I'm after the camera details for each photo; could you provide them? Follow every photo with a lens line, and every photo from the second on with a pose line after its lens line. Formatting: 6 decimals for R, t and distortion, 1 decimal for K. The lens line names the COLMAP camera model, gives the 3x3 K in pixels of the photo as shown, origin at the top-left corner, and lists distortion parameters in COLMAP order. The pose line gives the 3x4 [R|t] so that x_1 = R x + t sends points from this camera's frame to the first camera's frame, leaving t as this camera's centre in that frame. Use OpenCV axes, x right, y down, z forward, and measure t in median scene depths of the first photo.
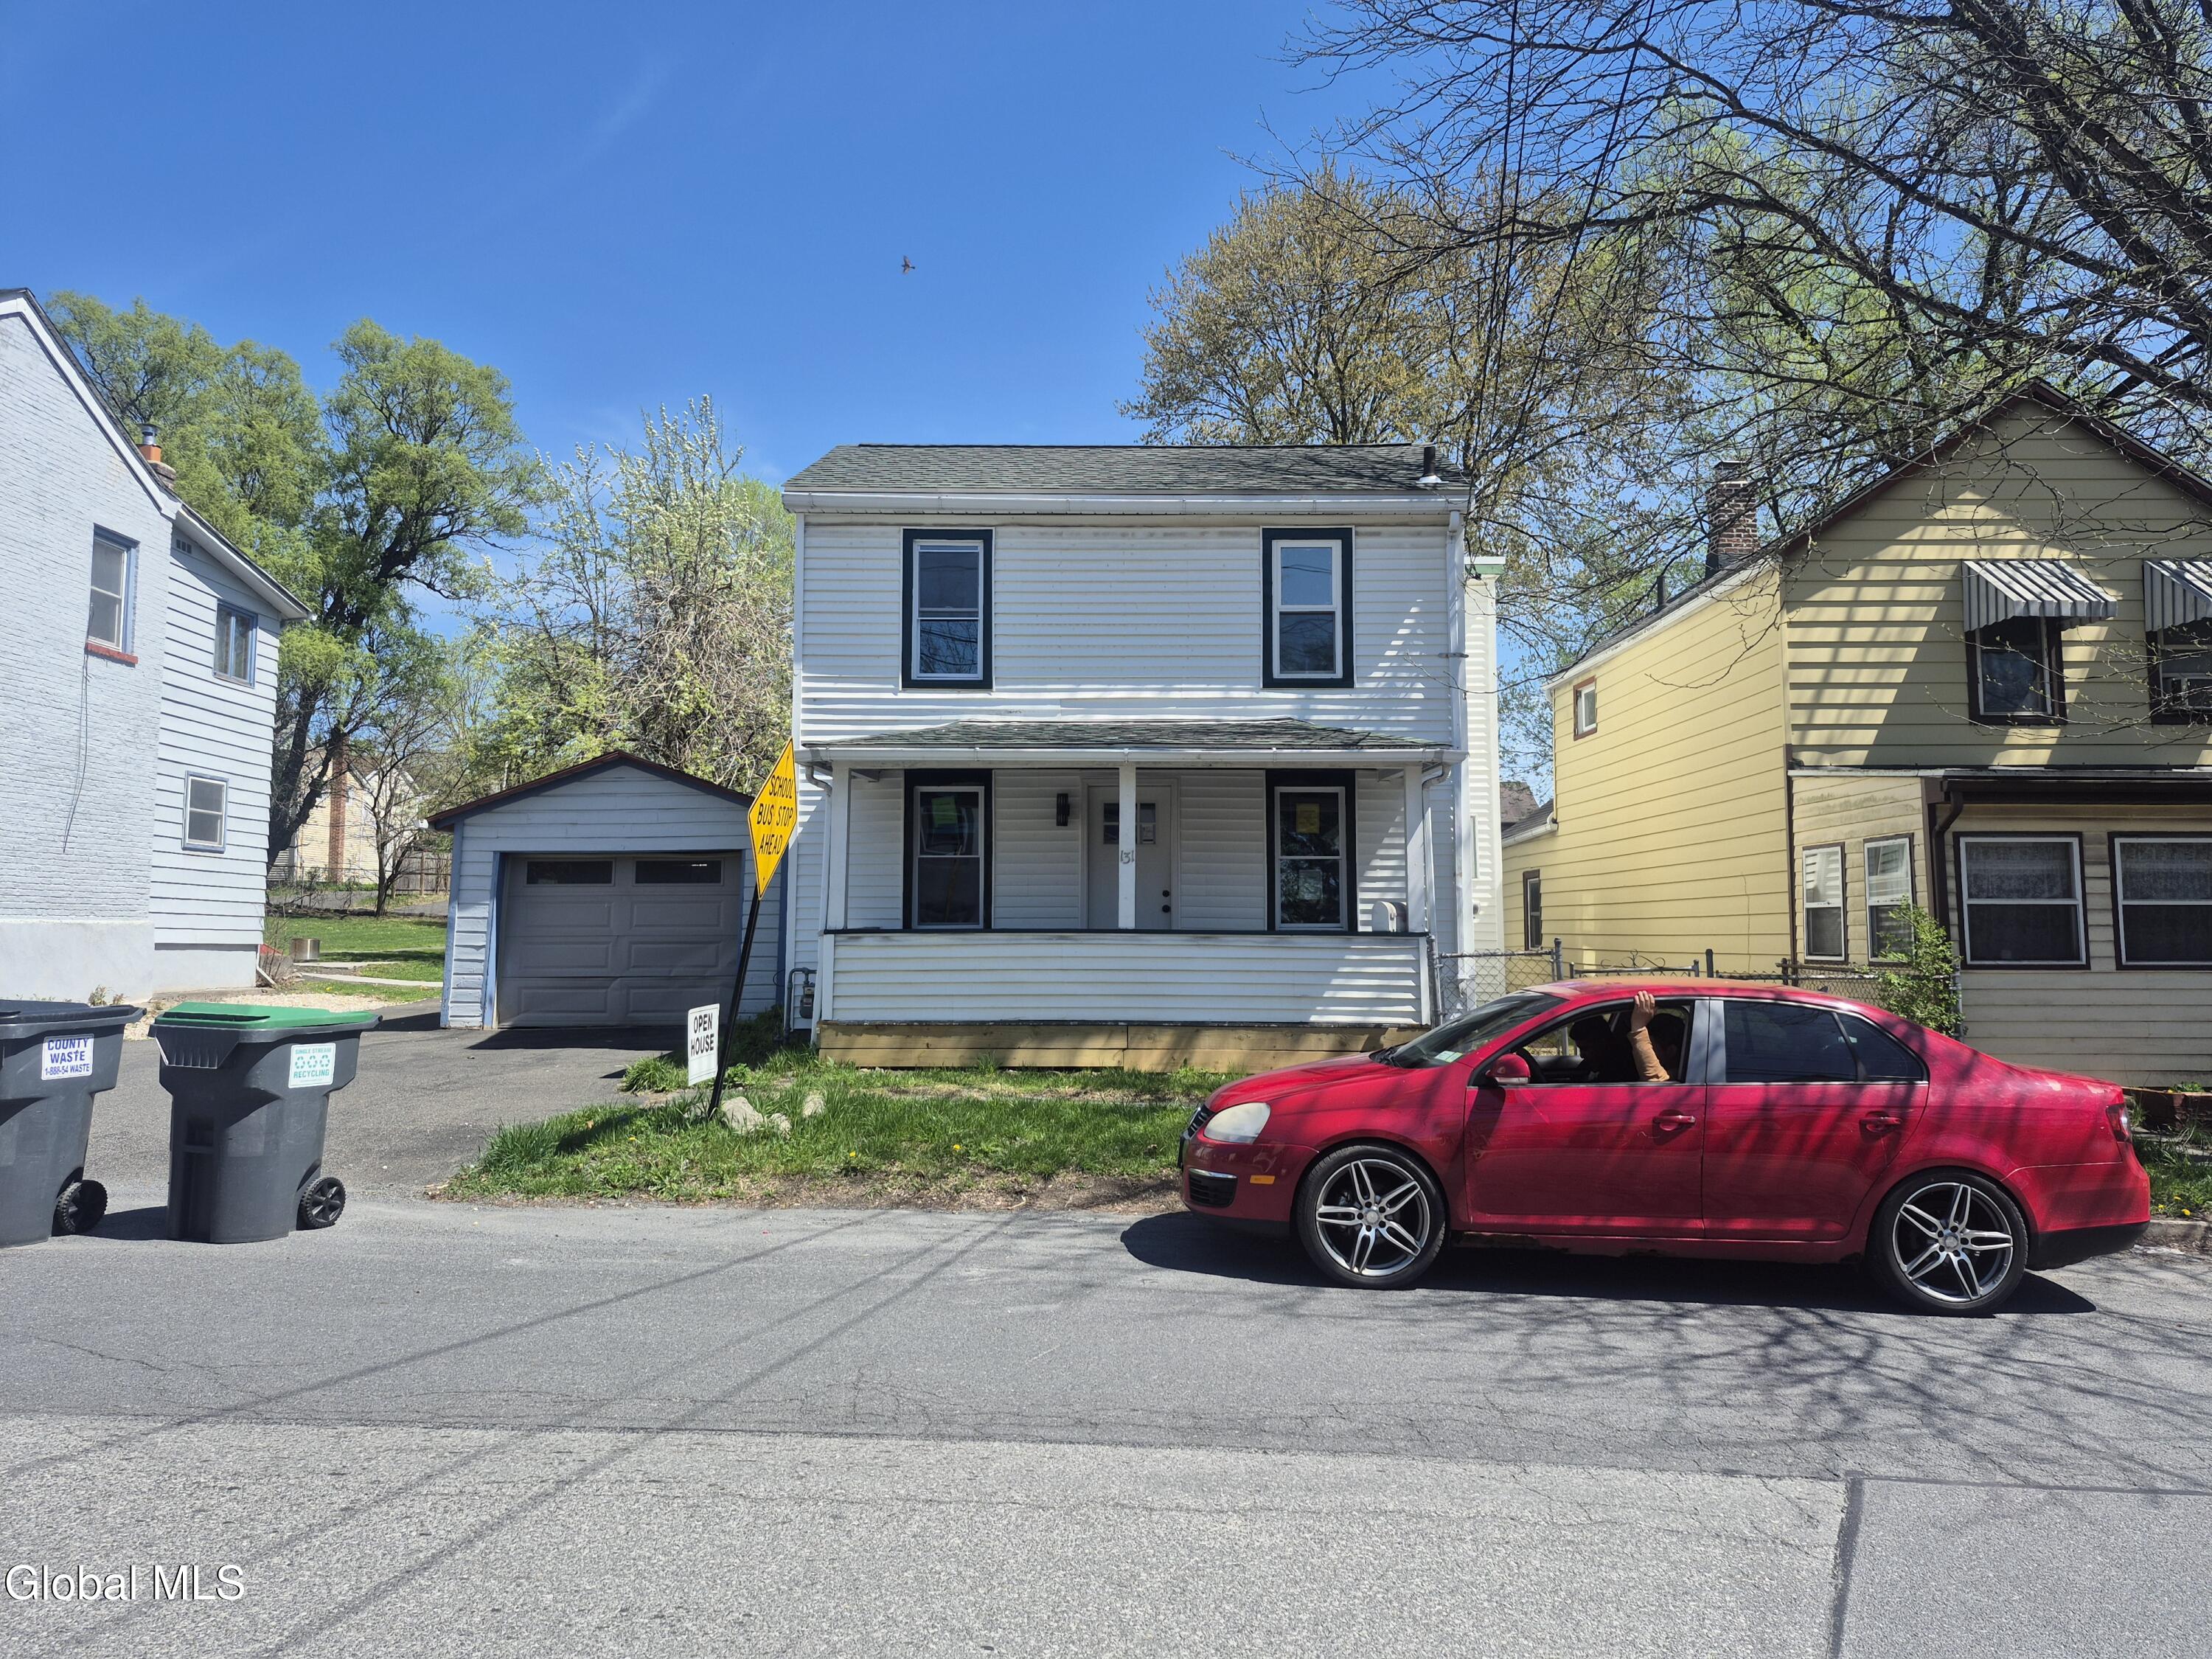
lens RADIAL K [[1571.3, 0, 1104.8], [0, 1571.3, 800.9], [0, 0, 1]] dist [0.080375, -0.087701]
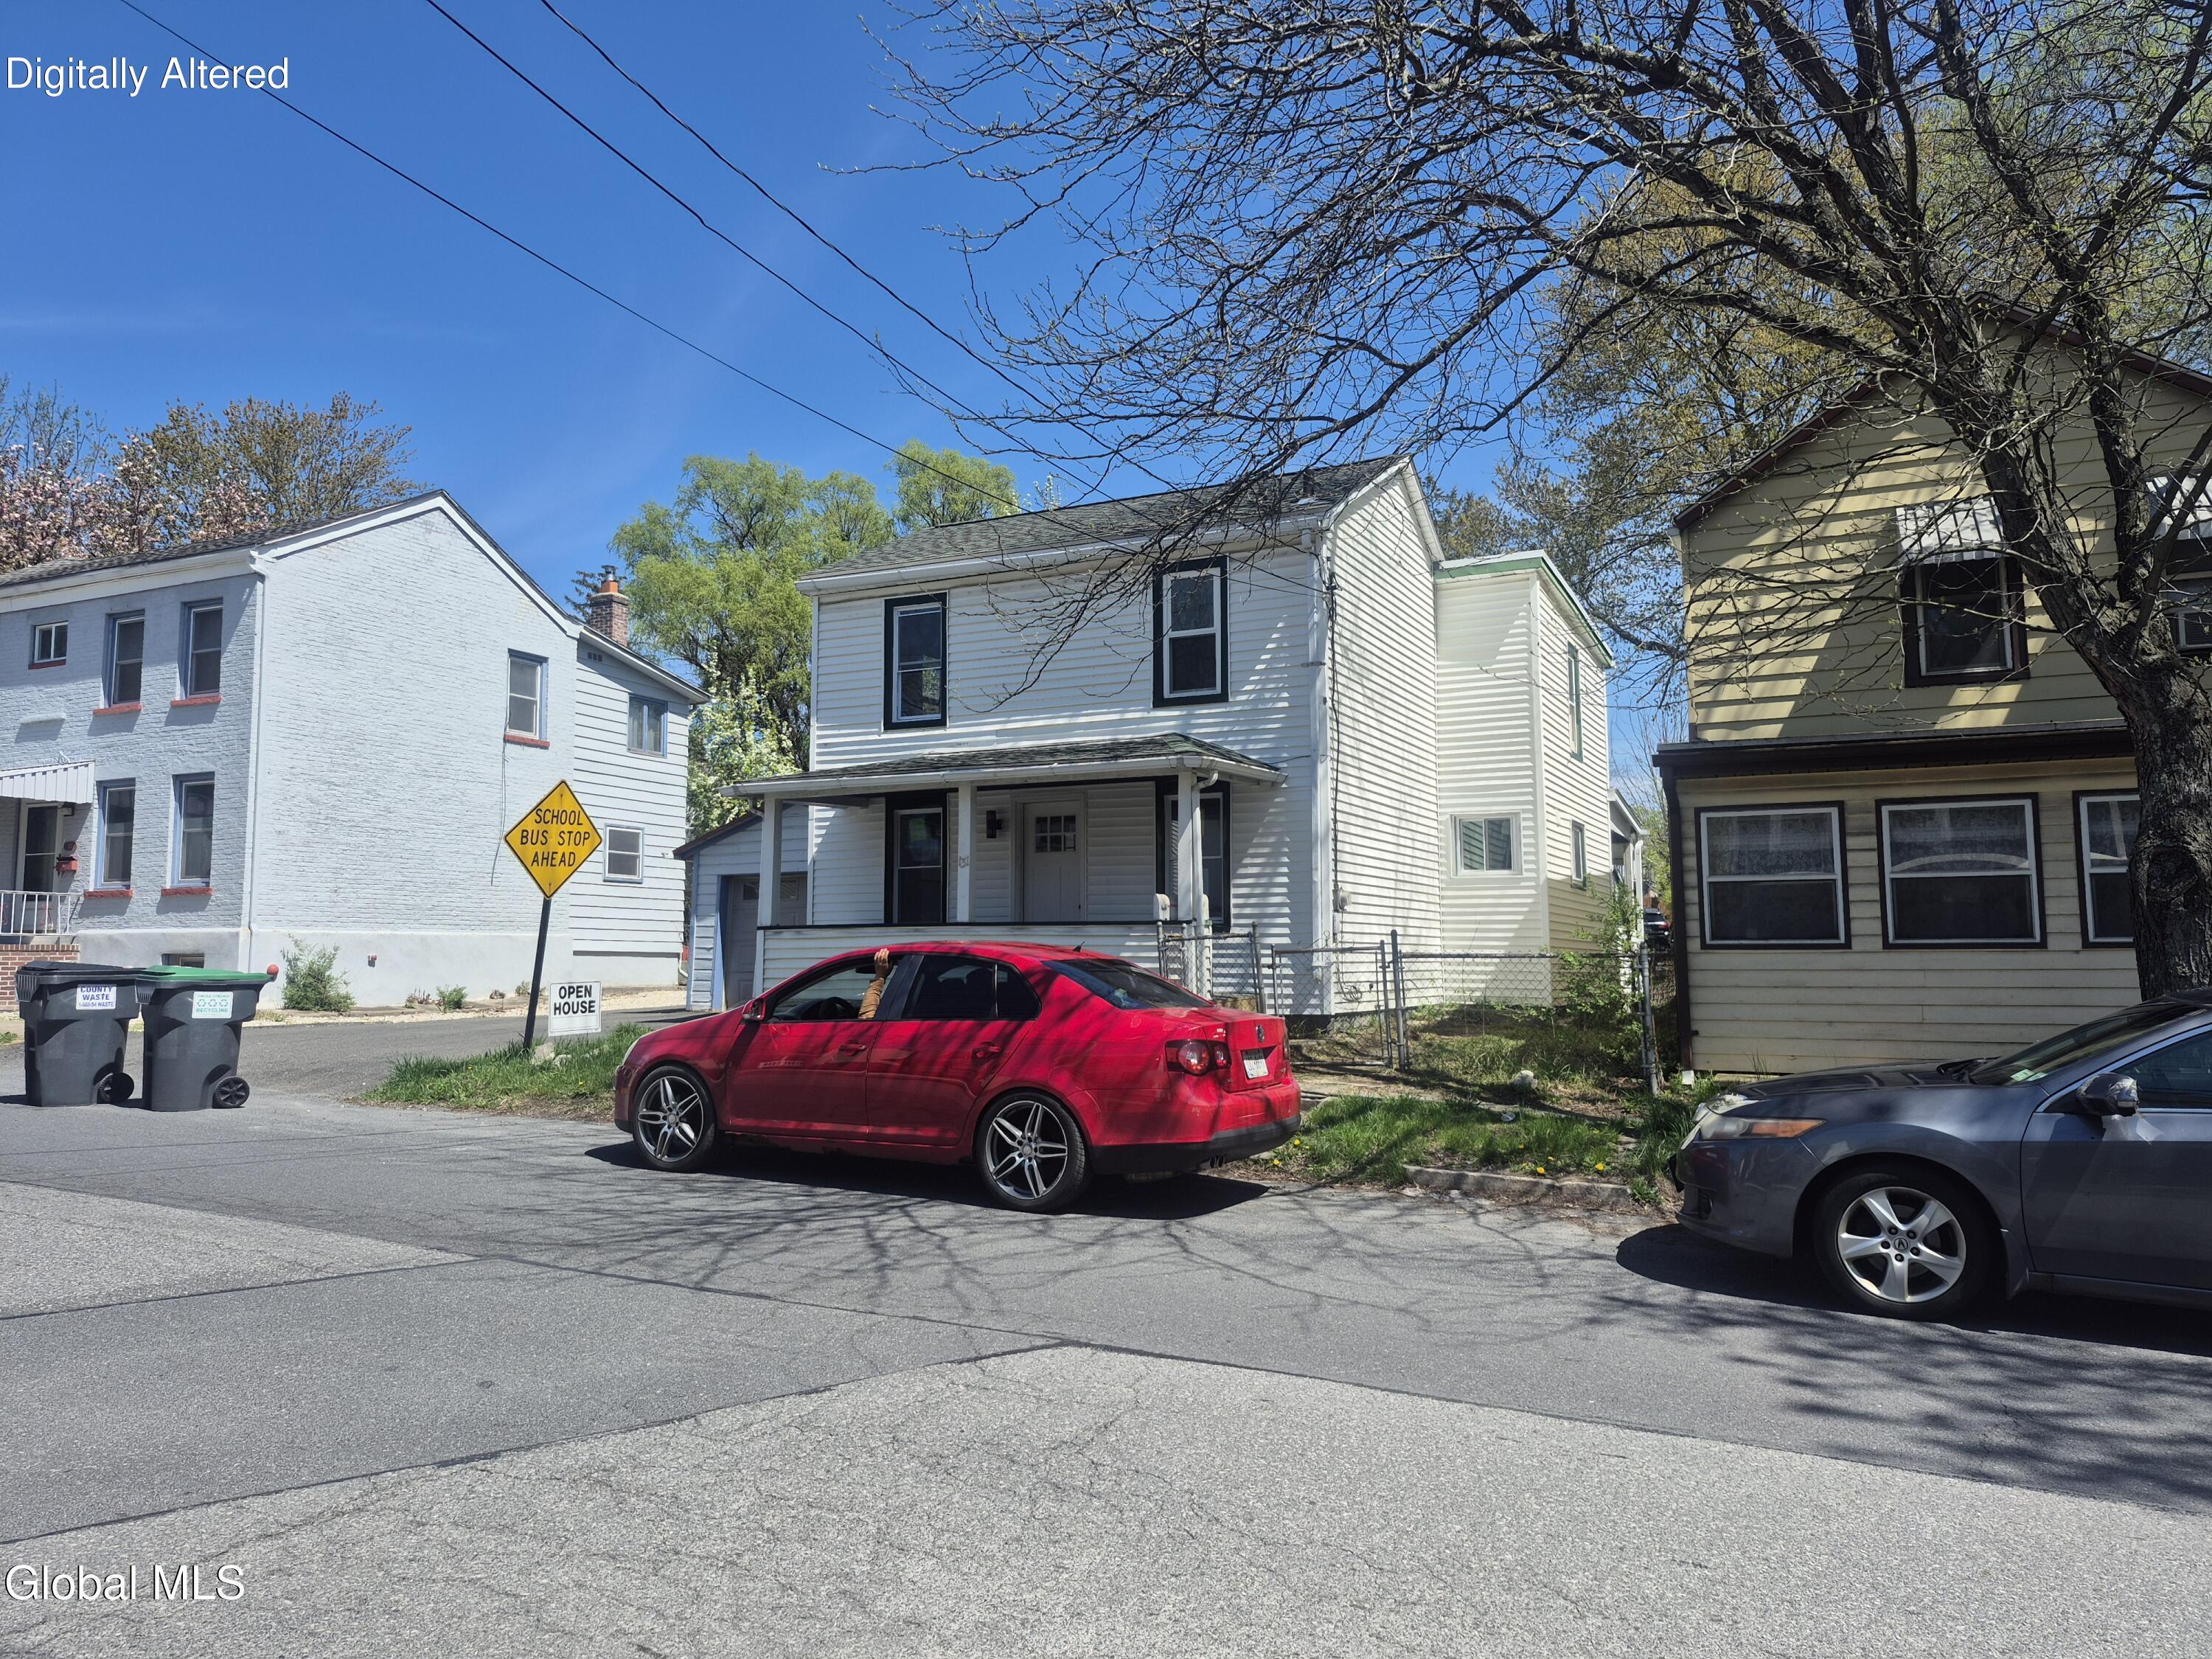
lens RADIAL K [[1588.7, 0, 1107.8], [0, 1588.7, 826.3], [0, 0, 1]] dist [0.085840, -0.092183]
pose [[0.894331, -0.042369, -0.445396, 0.572274], [0.041779, 0.999065, -0.011147, 0.023600], [0.445451, -0.008639, 0.895264, -0.026392]]
